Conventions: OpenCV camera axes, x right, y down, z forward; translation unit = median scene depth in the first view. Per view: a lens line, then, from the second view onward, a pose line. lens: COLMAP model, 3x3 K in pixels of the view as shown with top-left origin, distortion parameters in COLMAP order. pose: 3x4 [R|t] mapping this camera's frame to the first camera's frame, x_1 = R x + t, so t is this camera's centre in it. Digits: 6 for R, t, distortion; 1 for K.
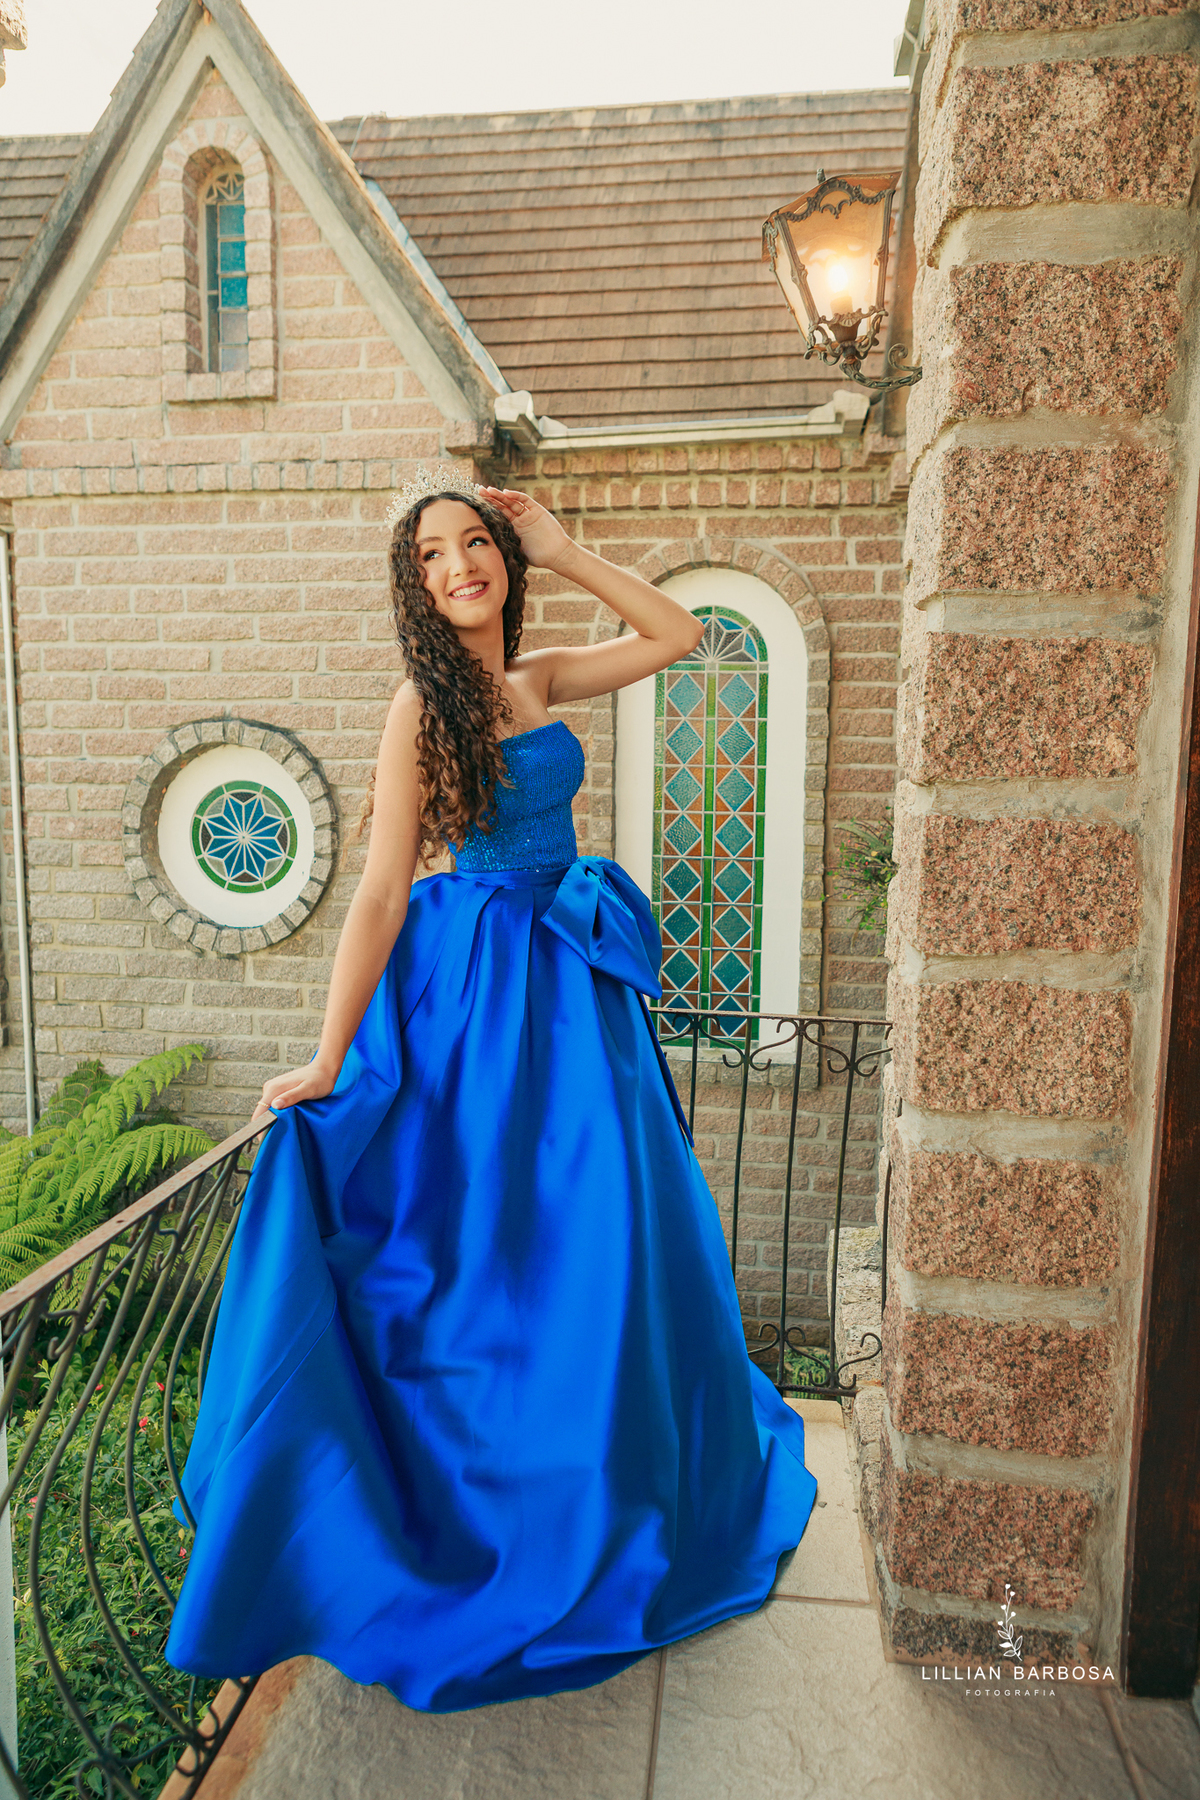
lens RADIAL K [[1195.4, 0, 584.5], [0, 1195.4, 939.0], [0, 0, 1]] dist [-0.041930, 0.051013]
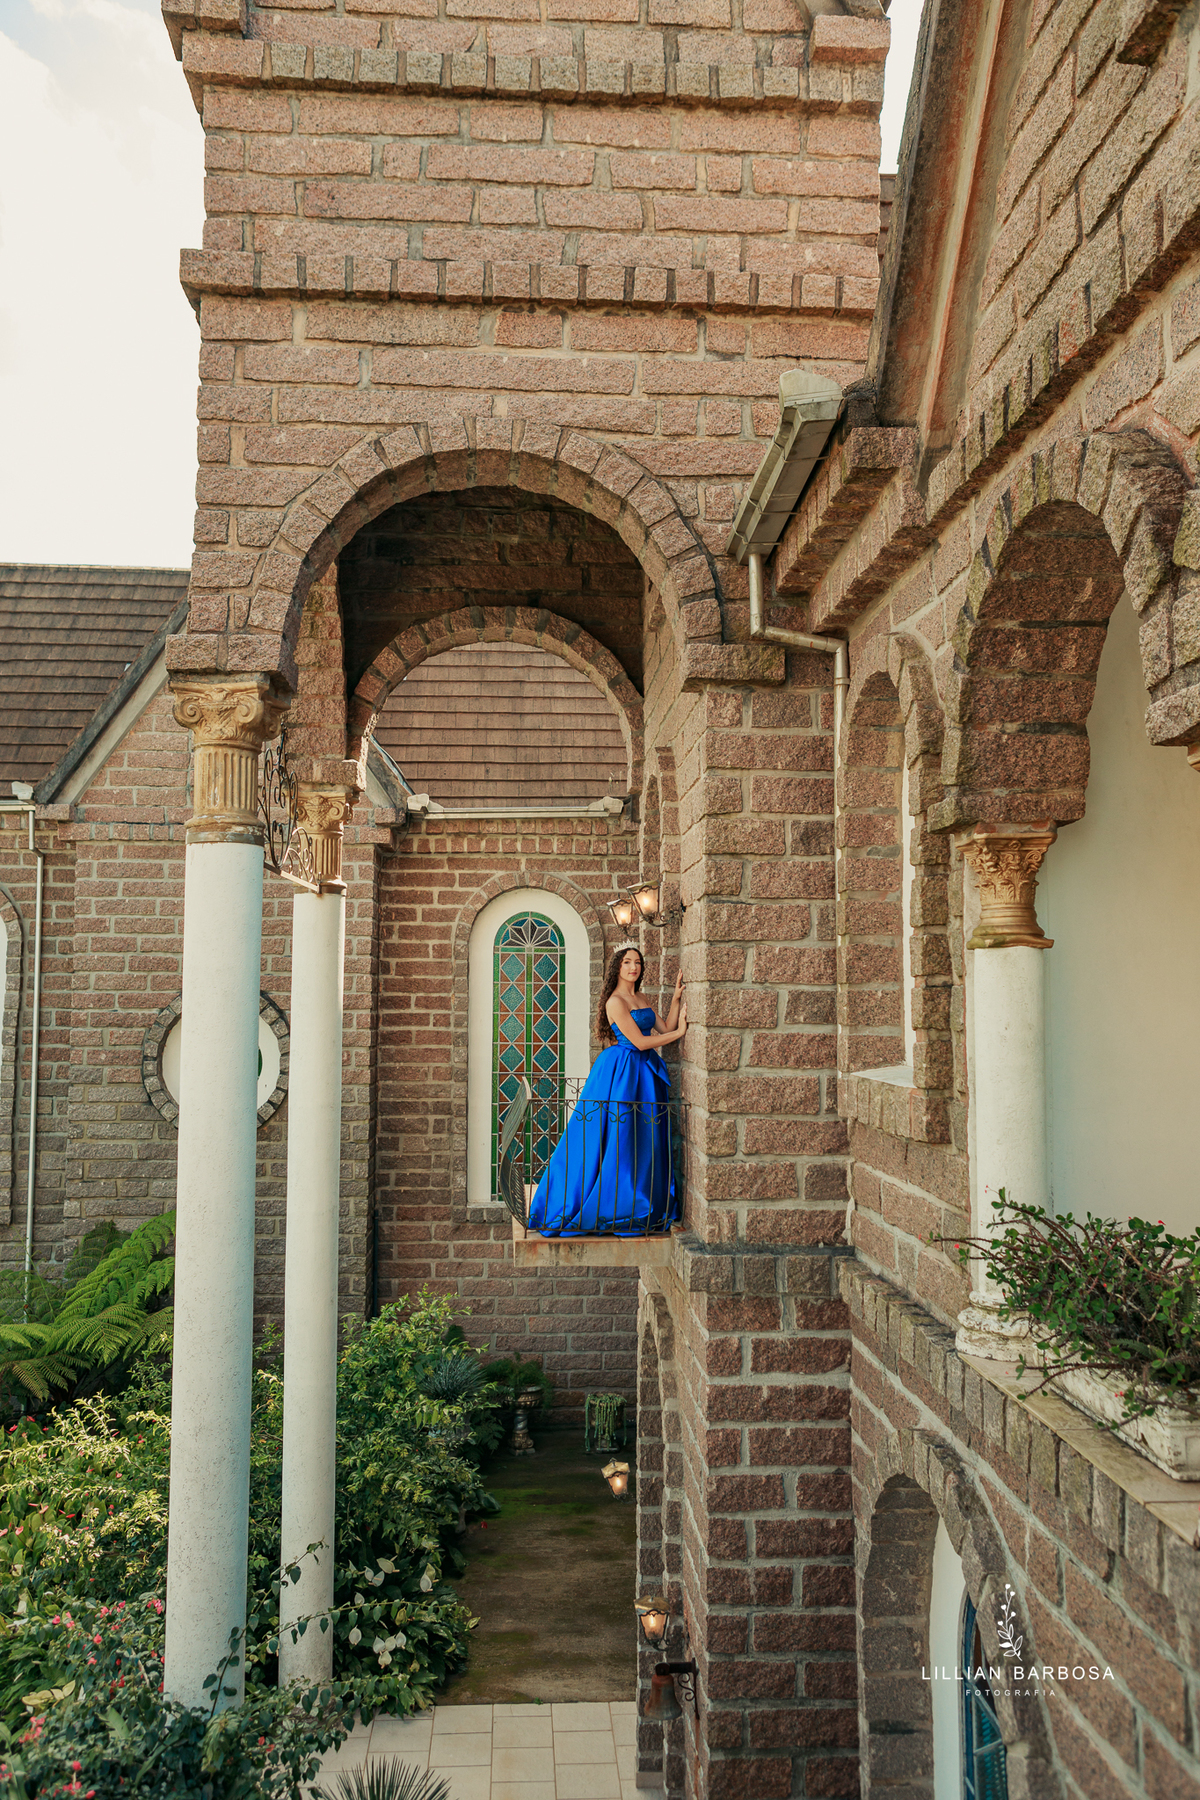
lens RADIAL K [[1420.8, 0, 600.0], [0, 1420.8, 900.0], [0, 0, 1]] dist [0.111696, 0.001340]
pose [[0.976992, 0.015483, 0.212711, -0.209531], [0.029791, 0.977676, -0.207996, 0.102696], [-0.211183, 0.209547, 0.954721, -0.849275]]
